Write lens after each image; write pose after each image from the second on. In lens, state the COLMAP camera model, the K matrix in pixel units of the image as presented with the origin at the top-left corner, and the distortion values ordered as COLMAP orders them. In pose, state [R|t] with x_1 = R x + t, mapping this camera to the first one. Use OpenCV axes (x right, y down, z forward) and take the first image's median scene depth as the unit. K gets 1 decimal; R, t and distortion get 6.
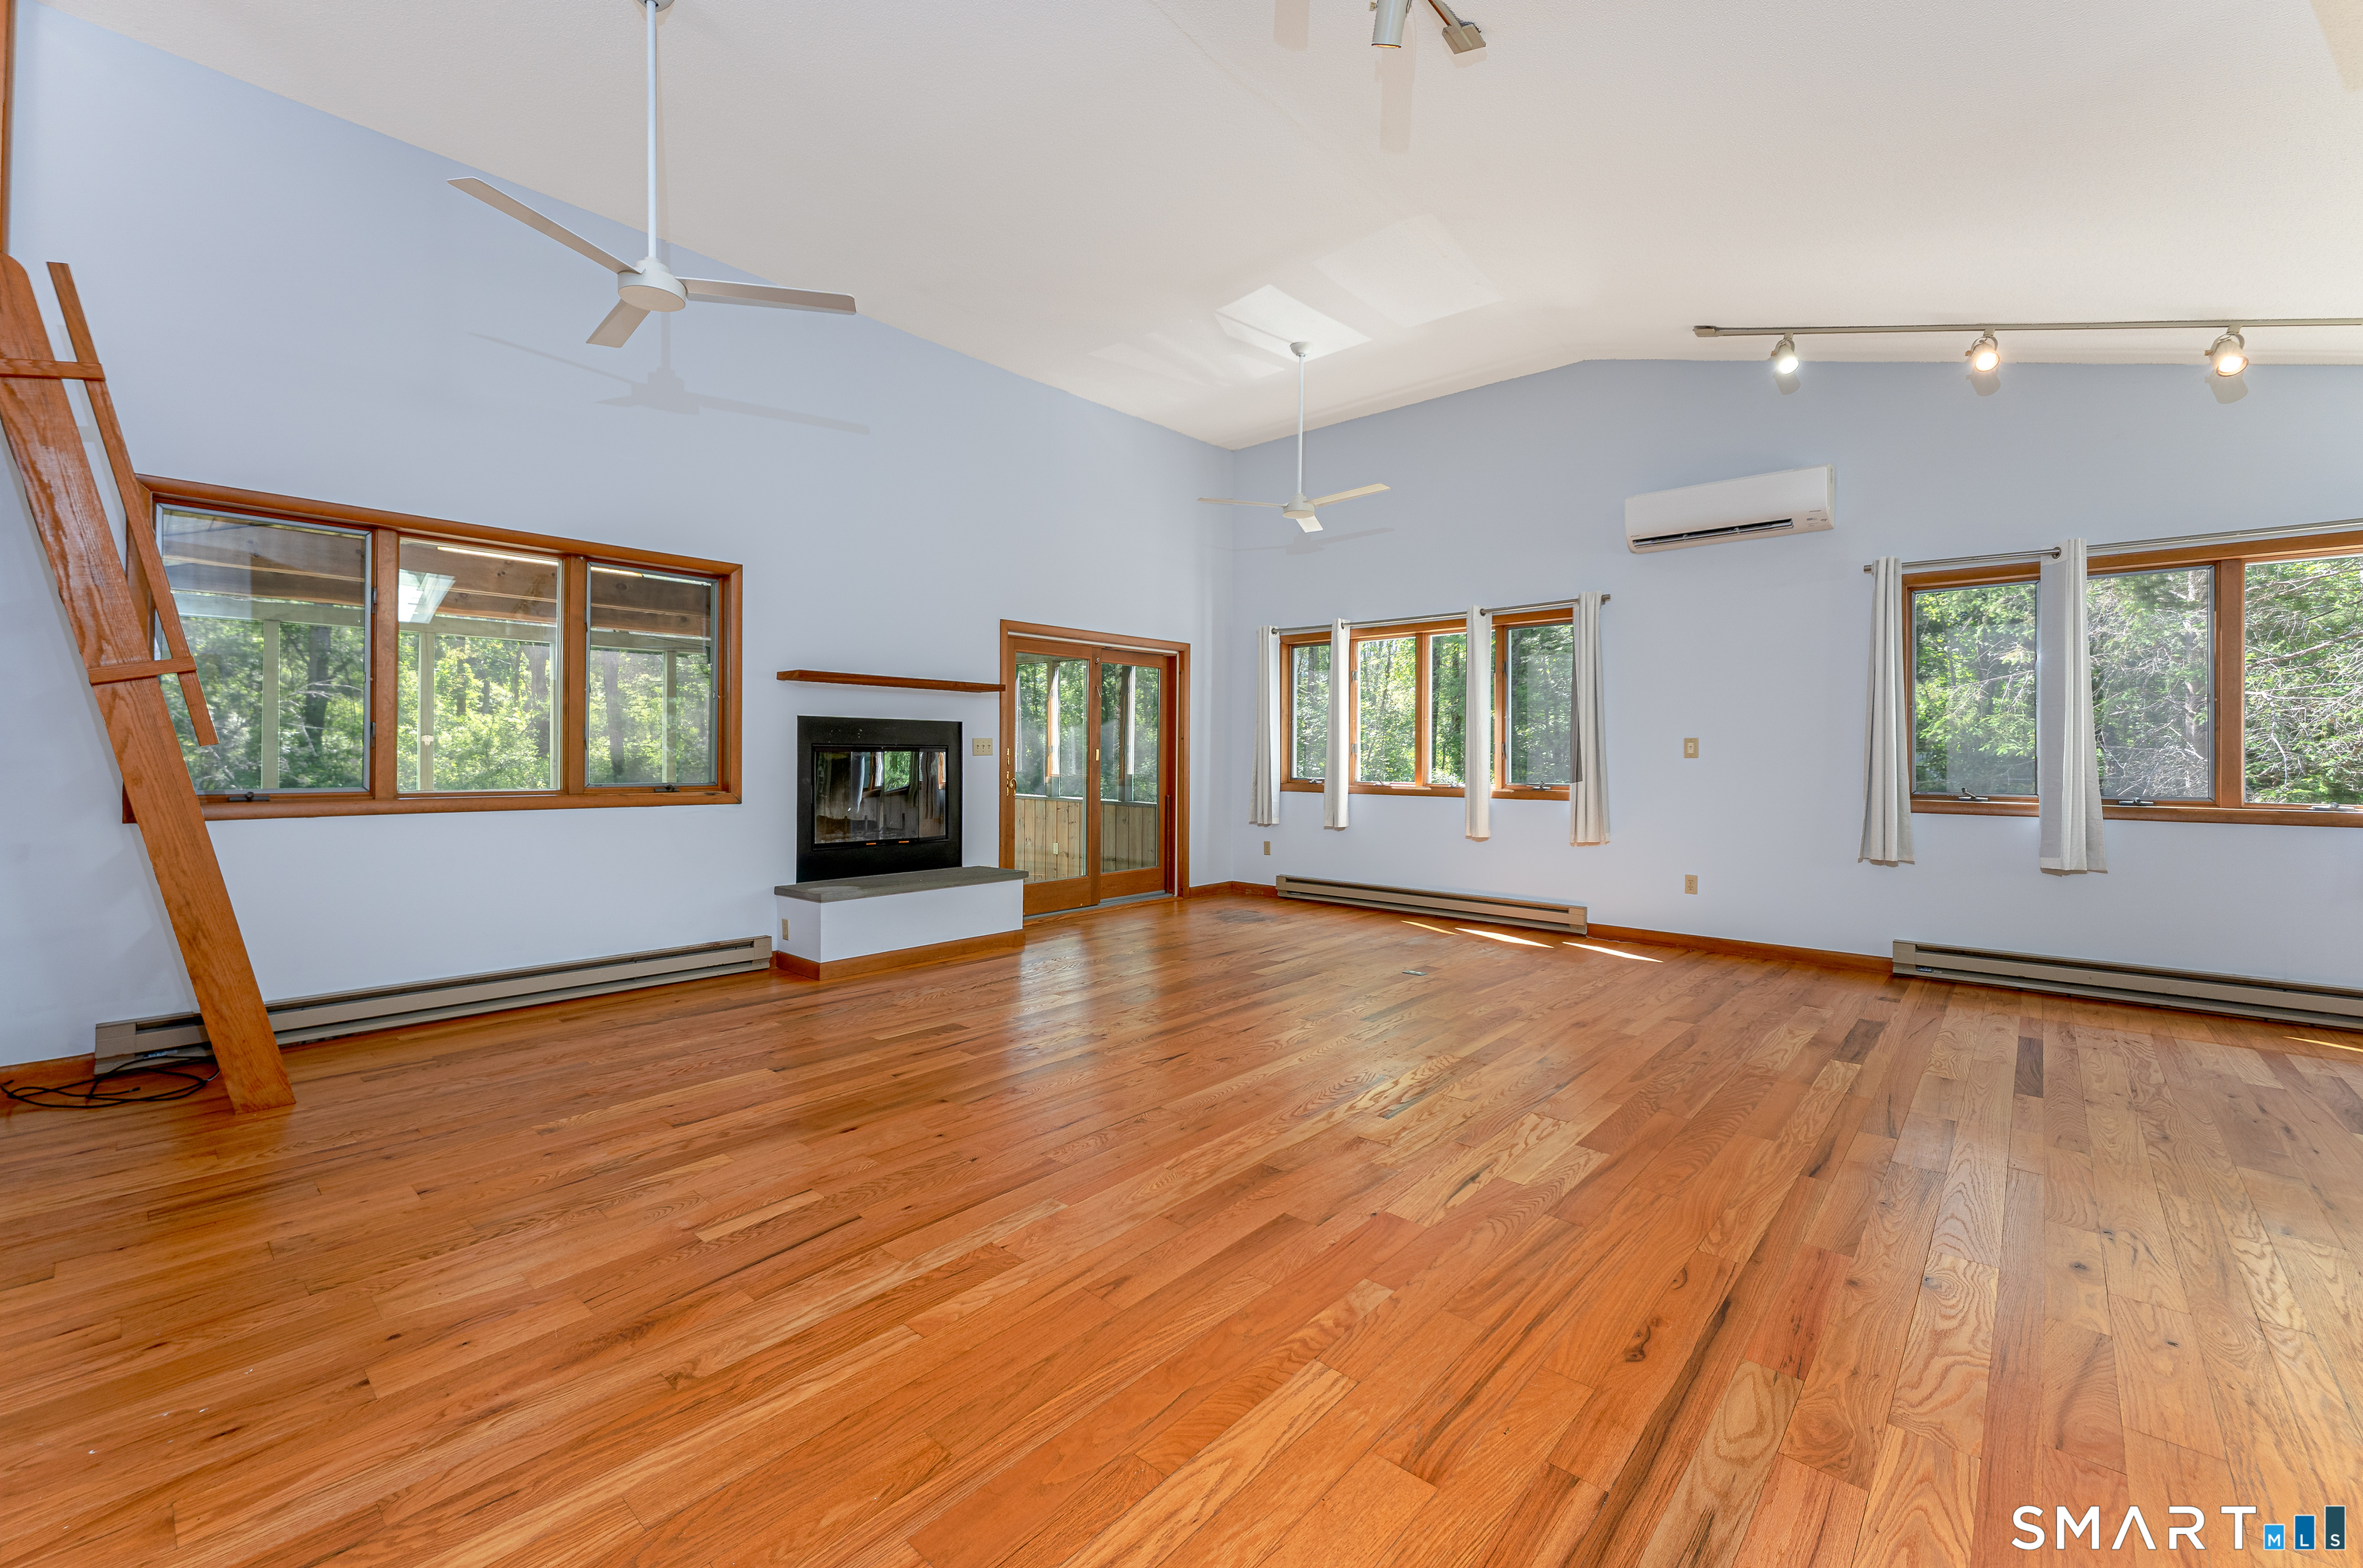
lens RADIAL K [[967.4, 0, 1181.5], [0, 967.4, 784.0], [0, 0, 1]] dist [-0.002700, -0.000314]
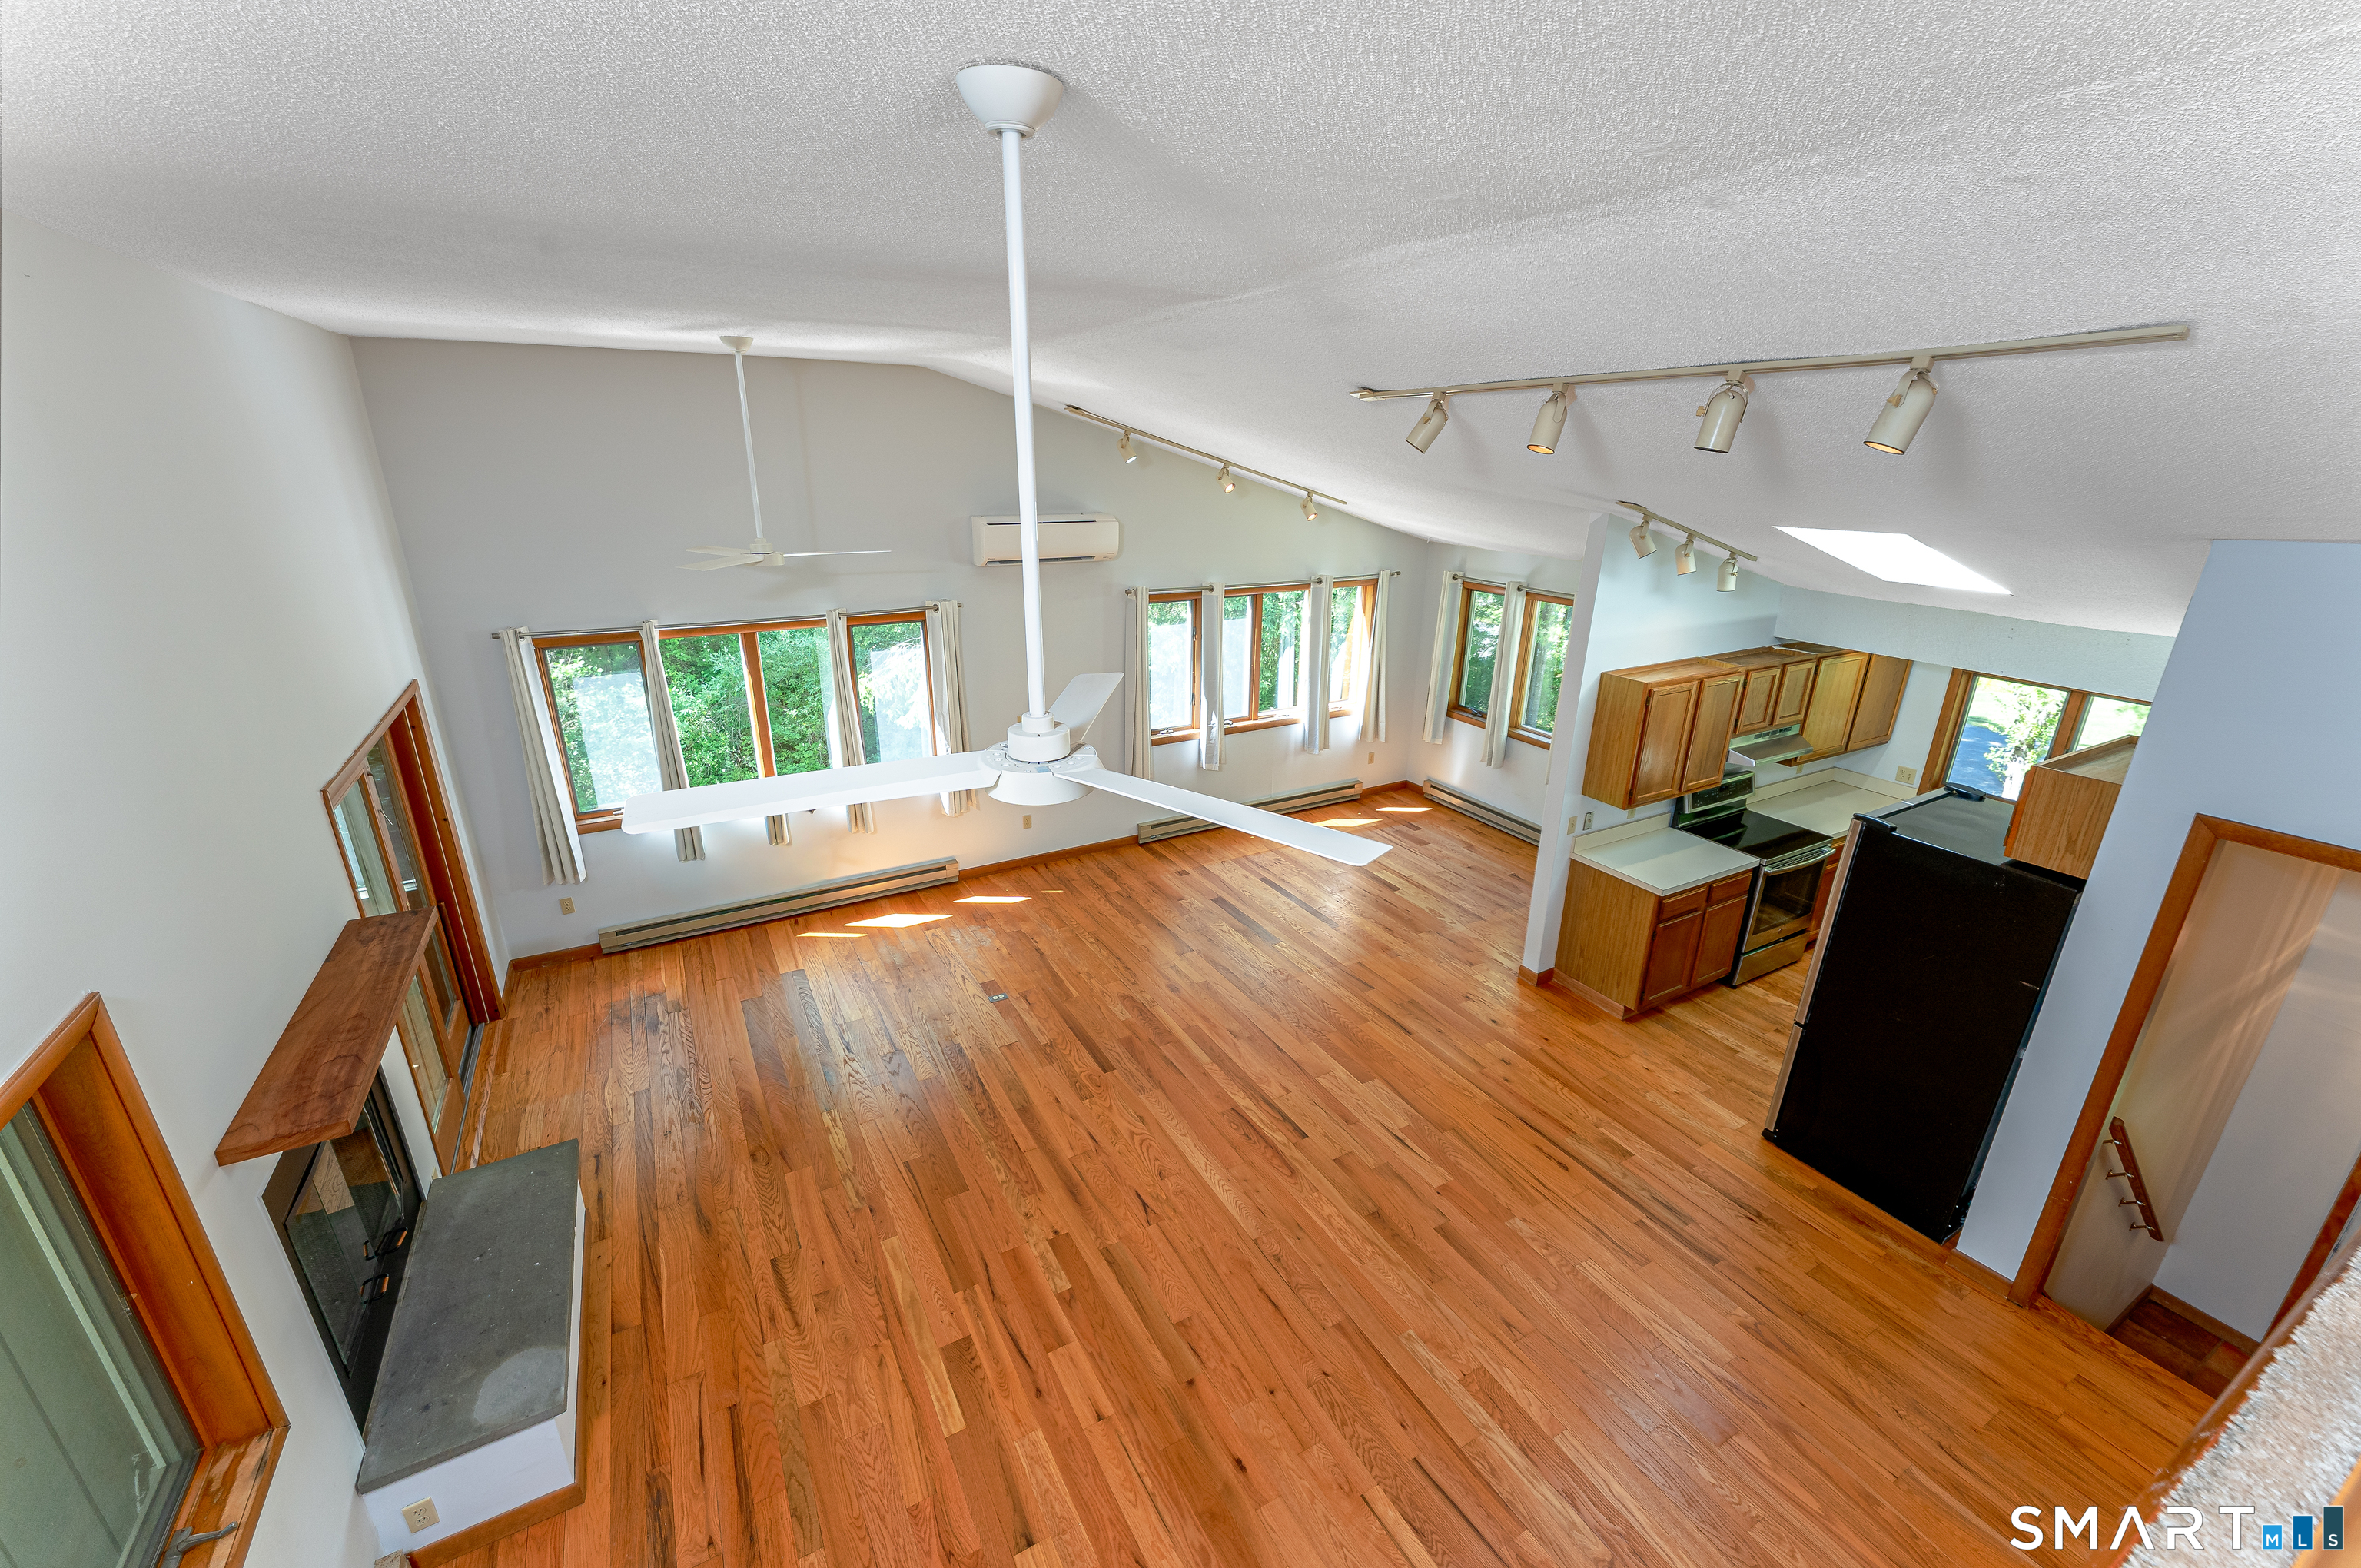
lens RADIAL K [[948.1, 0, 1180.5], [0, 948.1, 784.0], [0, 0, 1]] dist [0.000539, -0.000053]
pose [[0.322397, -0.313623, 0.893141, -1.198808], [0.013088, 0.944907, 0.327076, -0.800634], [-0.946514, -0.093758, 0.308740, 0.890152]]
